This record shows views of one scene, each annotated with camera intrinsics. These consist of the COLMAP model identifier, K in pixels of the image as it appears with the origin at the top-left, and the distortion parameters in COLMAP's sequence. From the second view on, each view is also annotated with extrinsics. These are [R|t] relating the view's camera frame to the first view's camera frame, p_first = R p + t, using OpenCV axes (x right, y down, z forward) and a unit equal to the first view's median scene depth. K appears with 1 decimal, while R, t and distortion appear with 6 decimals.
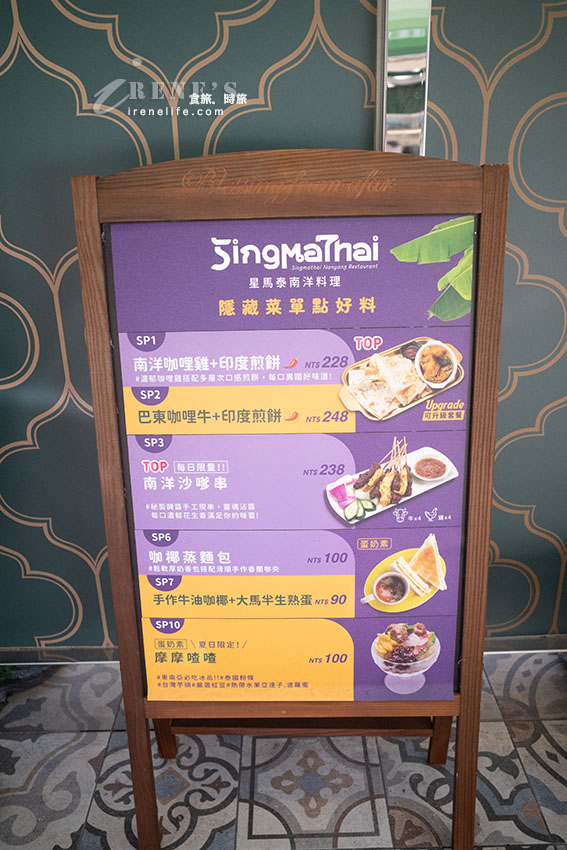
lens RADIAL K [[694.7, 0, 283.5], [0, 694.7, 425.0], [0, 0, 1]] dist [-0.065970, 0.074489]
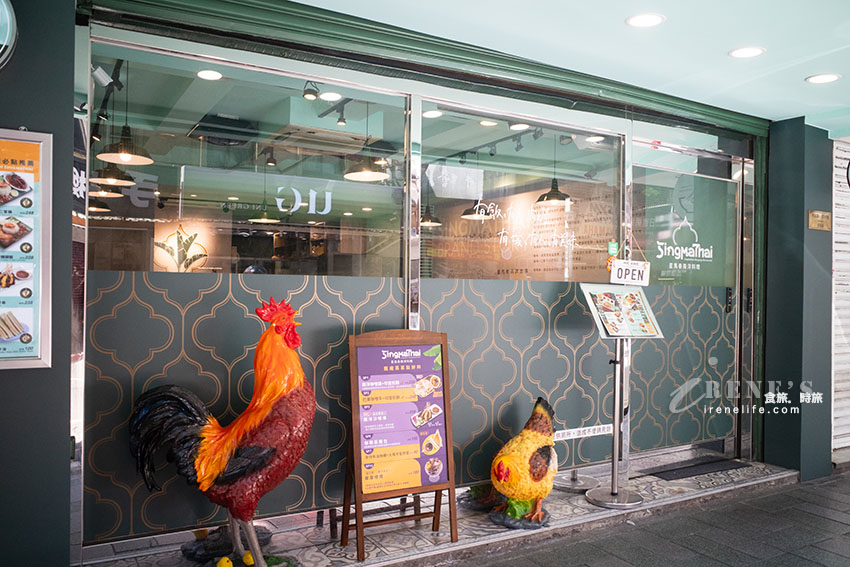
lens RADIAL K [[694.7, 0, 425.0], [0, 694.7, 283.5], [0, 0, 1]] dist [-0.065970, 0.074489]
pose [[0.870198, 0.038852, 0.491168, -1.690676], [0.148793, 0.929619, -0.337149, 0.675485], [-0.469699, 0.366469, 0.803171, -2.206968]]
